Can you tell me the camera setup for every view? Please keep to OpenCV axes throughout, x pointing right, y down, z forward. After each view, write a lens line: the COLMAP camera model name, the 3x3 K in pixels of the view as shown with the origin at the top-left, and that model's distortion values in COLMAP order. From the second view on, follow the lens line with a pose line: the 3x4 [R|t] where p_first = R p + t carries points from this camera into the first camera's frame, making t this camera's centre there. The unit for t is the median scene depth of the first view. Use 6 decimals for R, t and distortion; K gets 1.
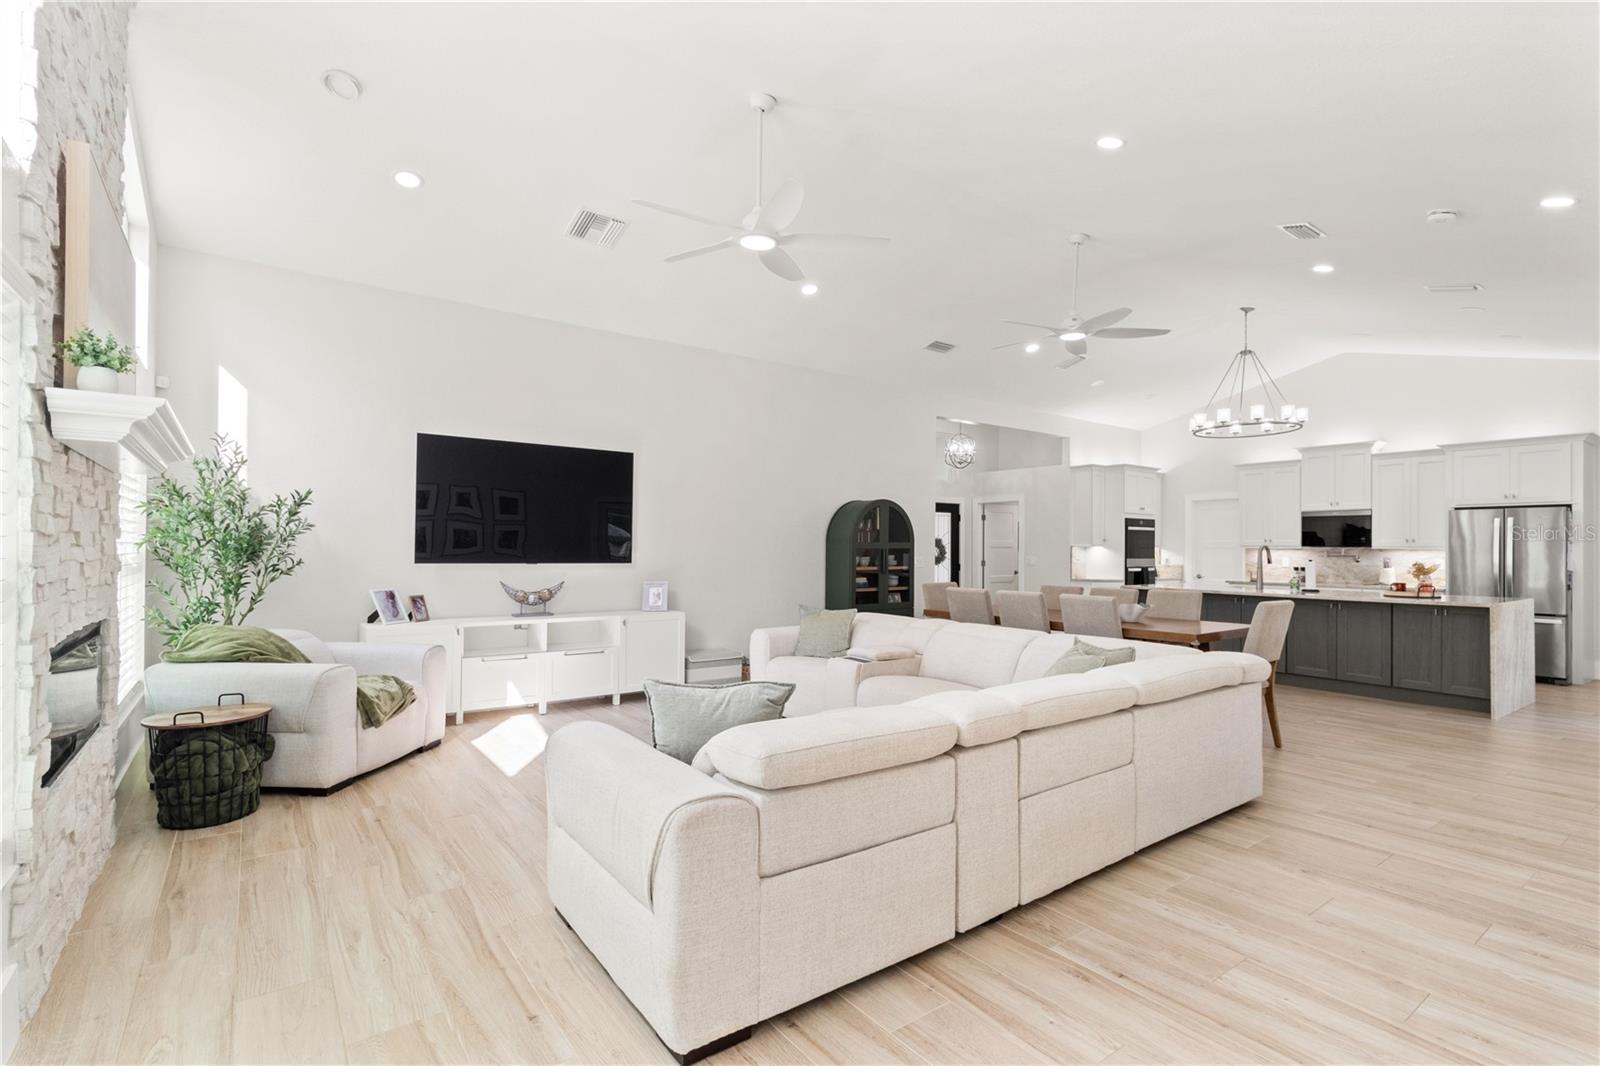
lens RADIAL K [[771.8, 0, 814.2], [0, 771.8, 538.3], [0, 0, 1]] dist [0.012994, -0.000061]
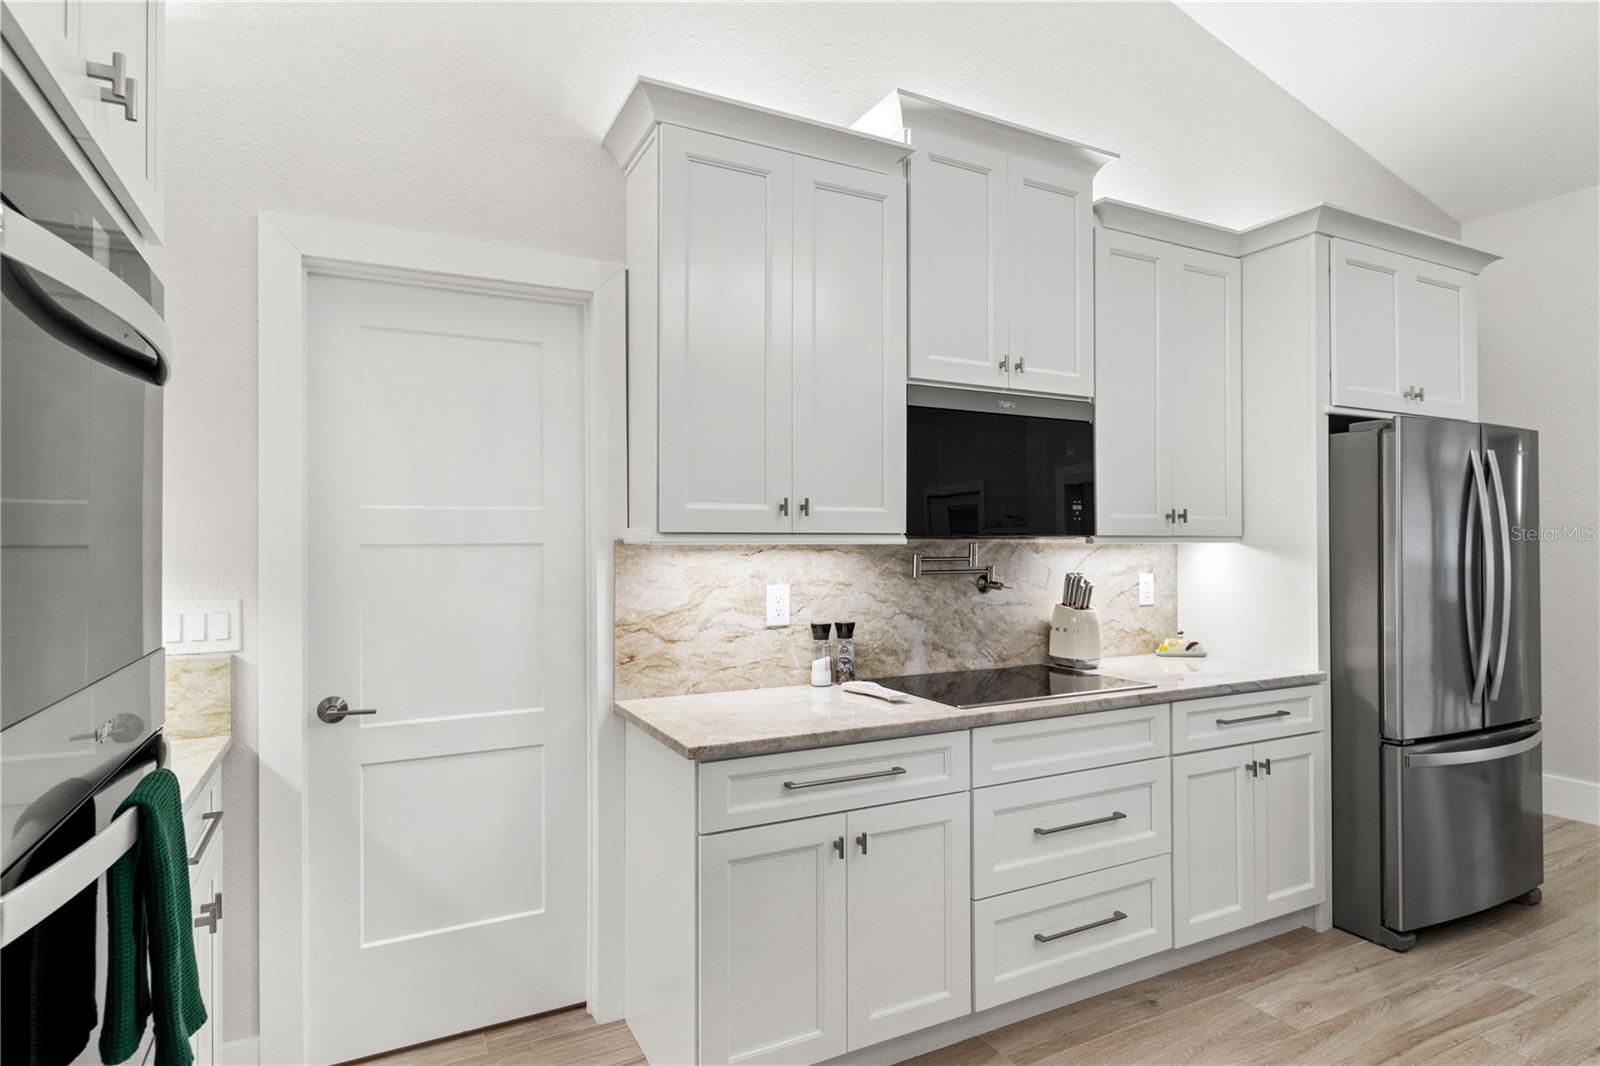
lens RADIAL K [[861.8, 0, 800.7], [0, 861.8, 539.5], [0, 0, 1]] dist [0.002796, 0.002155]
pose [[0.179360, -0.003068, 0.983779, 0.449528], [-0.010000, 0.999938, 0.004942, 0.012980], [-0.983733, -0.010724, 0.179318, 1.184797]]
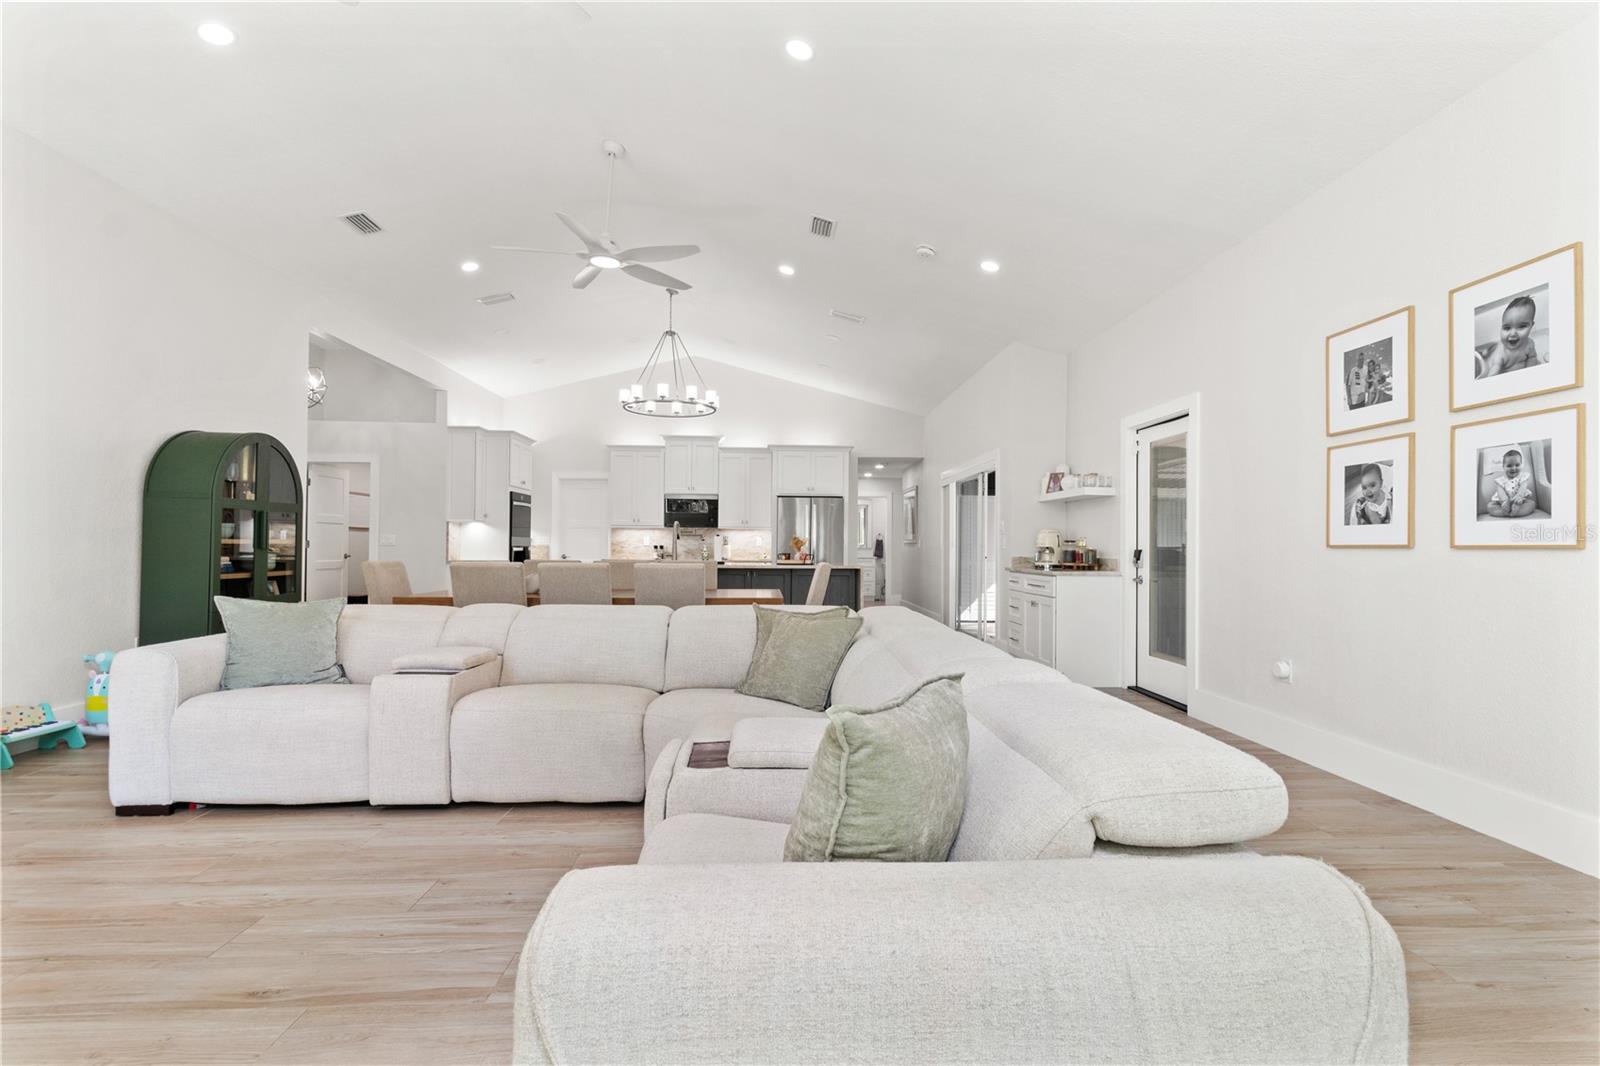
lens RADIAL K [[771.8, 0, 814.1], [0, 771.8, 545.7], [0, 0, 1]] dist [0.012994, -0.000061]
pose [[0.553456, -0.000069, 0.832878, -0.193700], [-0.014510, 0.999847, 0.009725, 0.029731], [-0.832752, -0.017468, 0.553370, 0.267269]]
